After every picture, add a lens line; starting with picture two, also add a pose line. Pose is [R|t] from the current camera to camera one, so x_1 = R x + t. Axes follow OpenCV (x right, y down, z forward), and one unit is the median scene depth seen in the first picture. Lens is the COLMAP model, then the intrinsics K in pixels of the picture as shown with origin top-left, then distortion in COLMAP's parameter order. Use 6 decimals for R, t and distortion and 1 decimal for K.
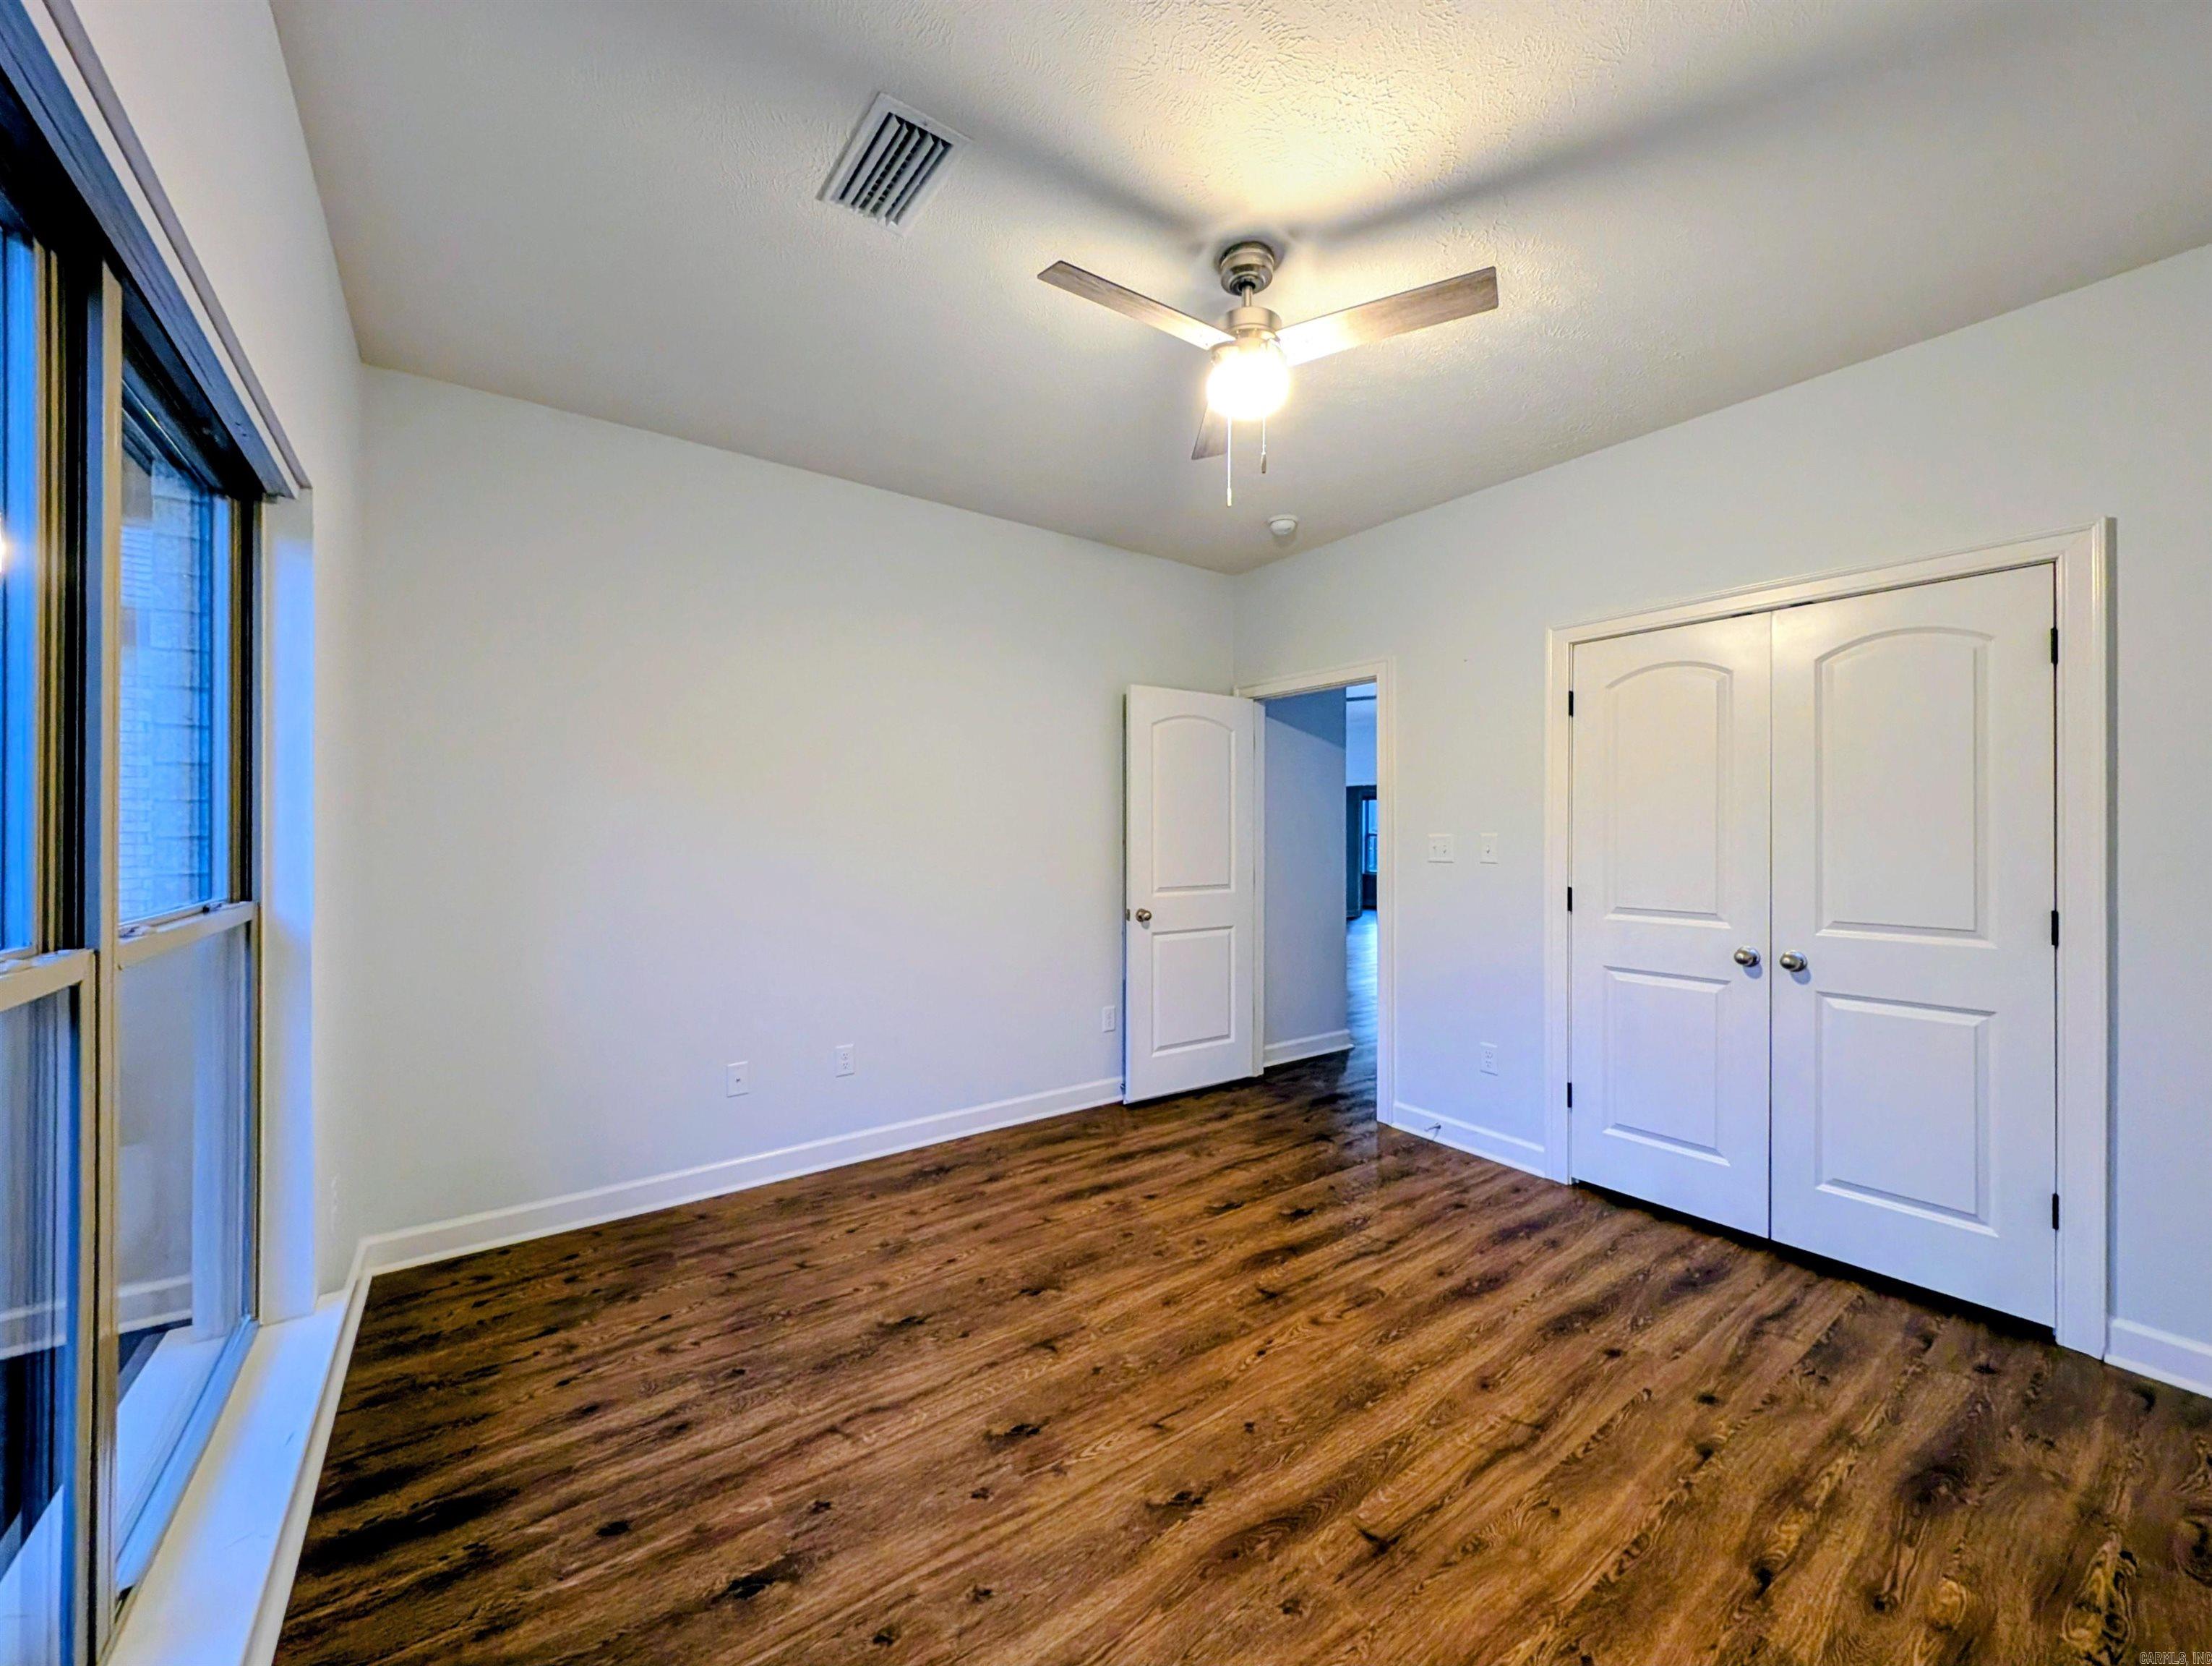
lens RADIAL K [[838.0, 0, 1103.7], [0, 838.0, 831.4], [0, 0, 1]] dist [0.002001, -0.000578]
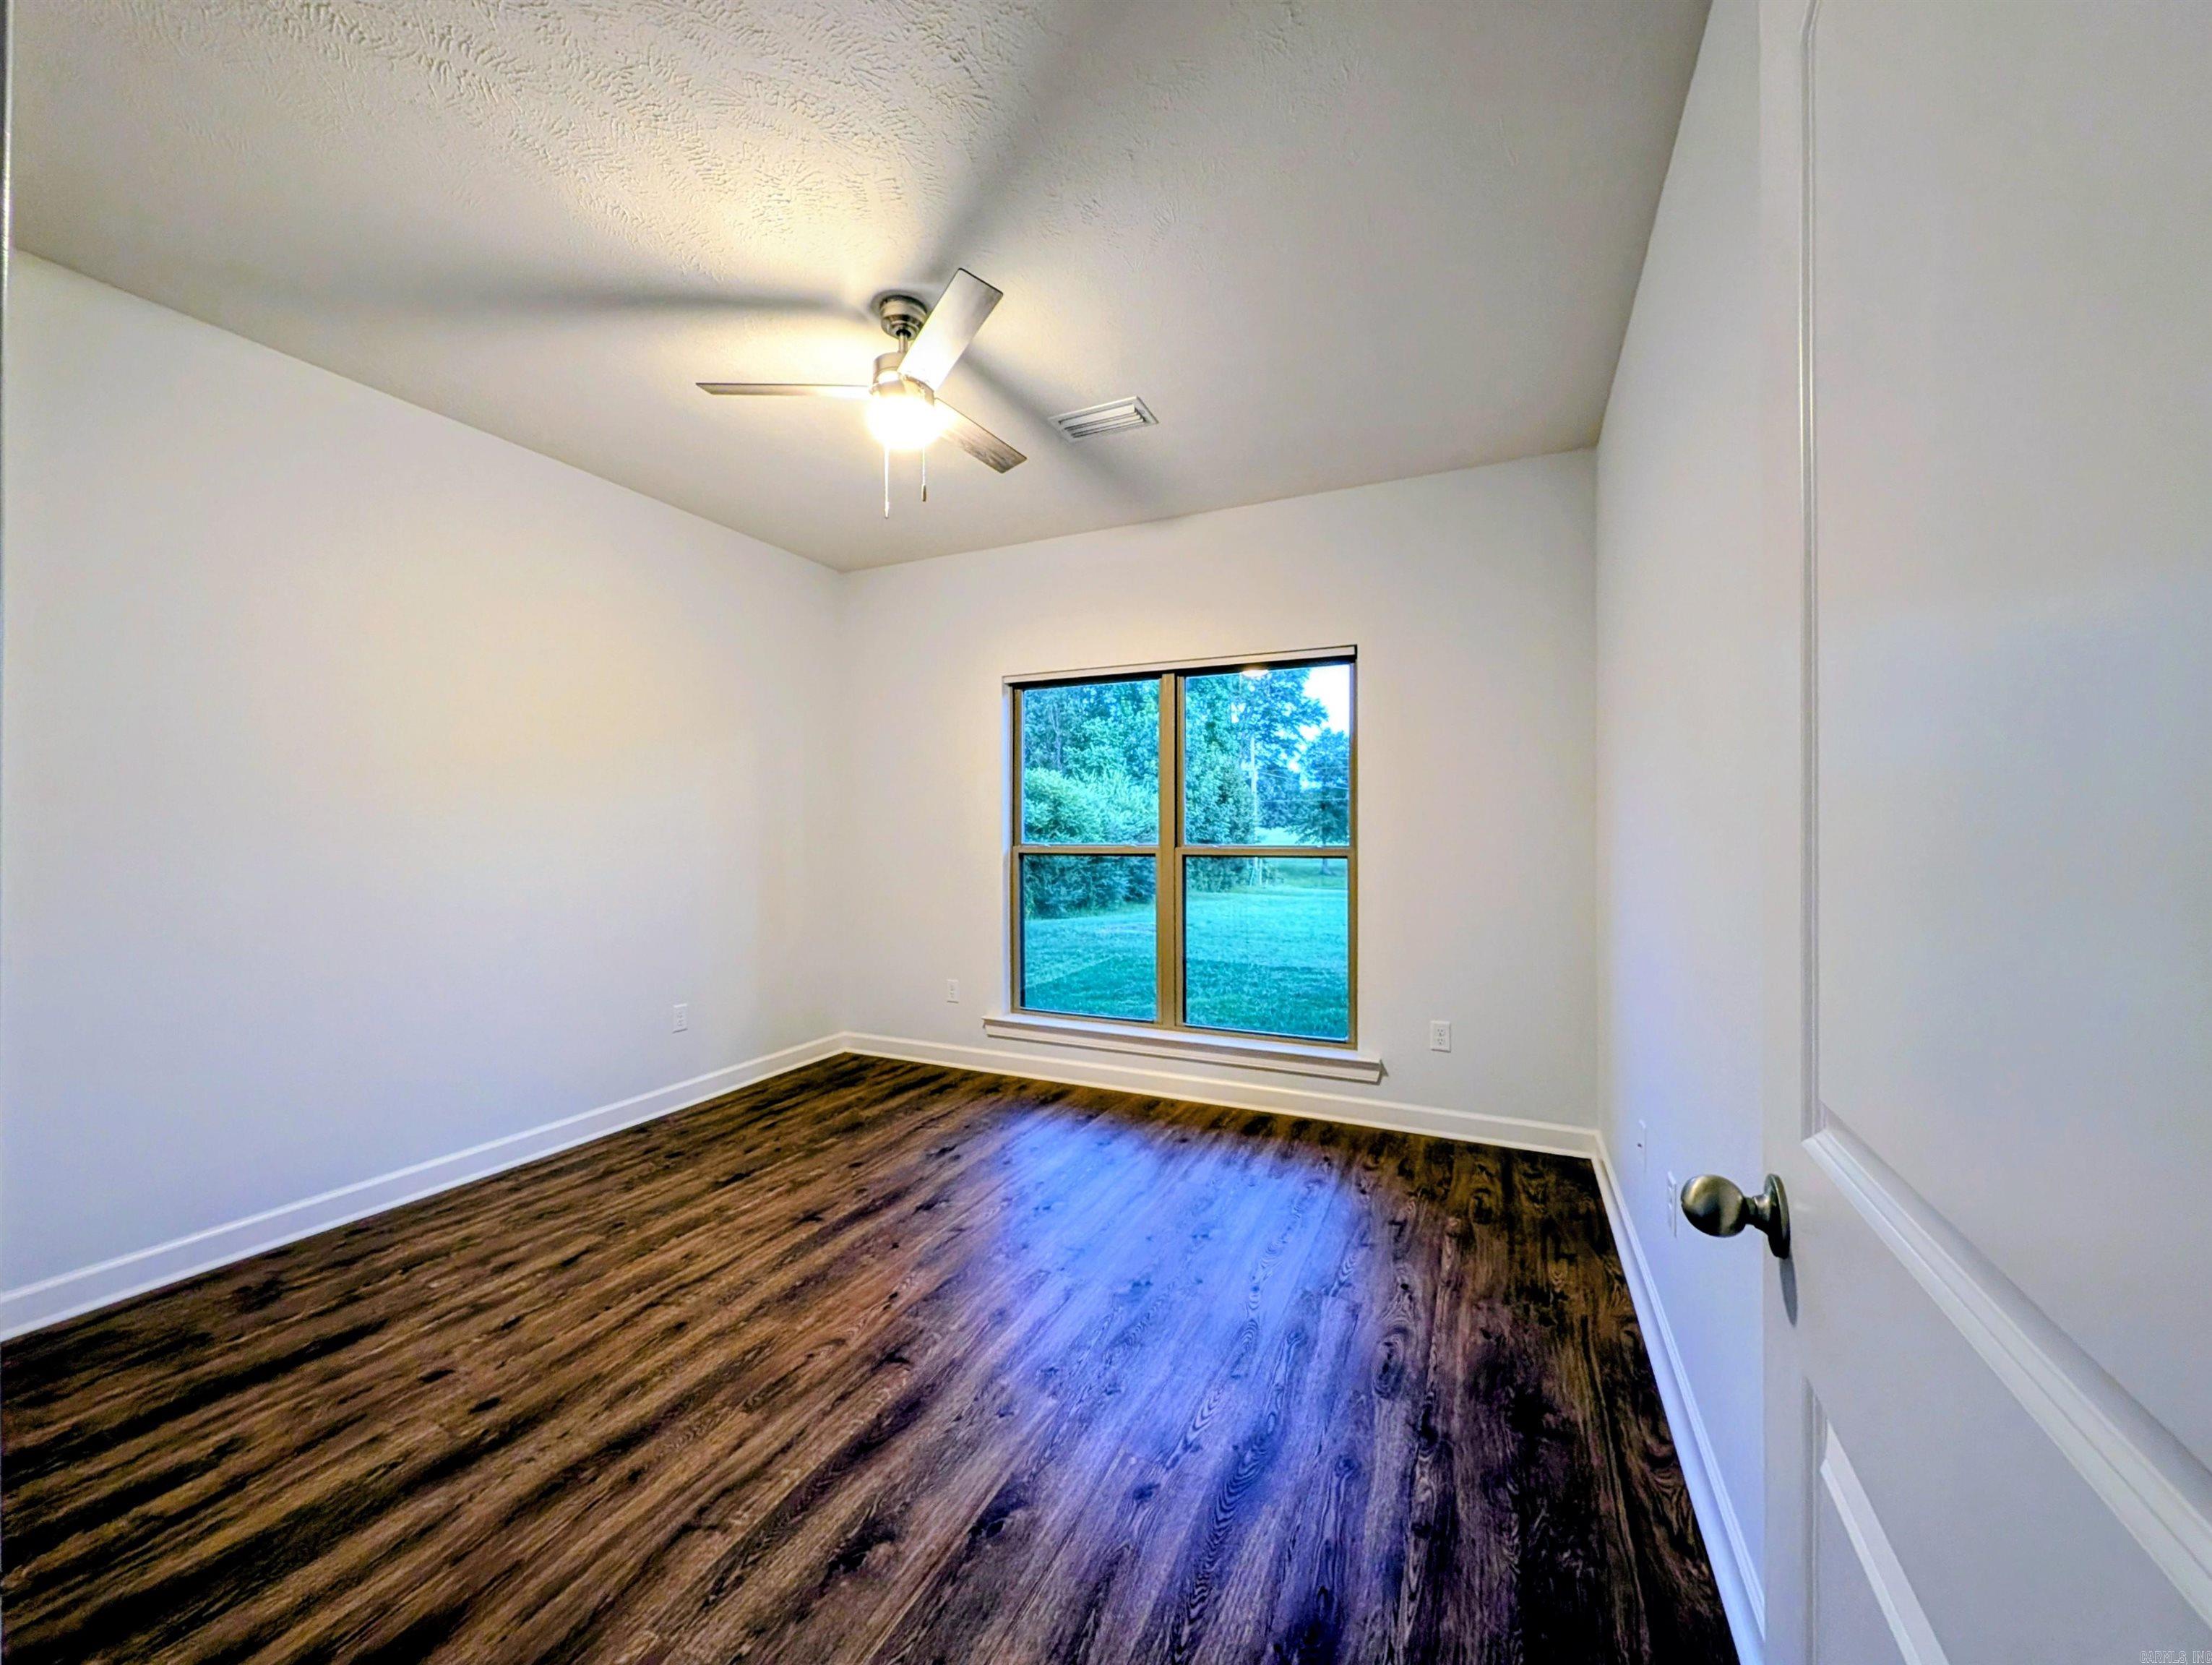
lens RADIAL K [[837.9, 0, 1098.0], [0, 837.9, 832.4], [0, 0, 1]] dist [0.002001, -0.000578]
pose [[-0.874744, 0.001634, -0.484583, 0.454536], [0.000523, 0.999997, 0.002429, 0.032417], [0.484586, 0.001871, -0.874742, 1.966724]]
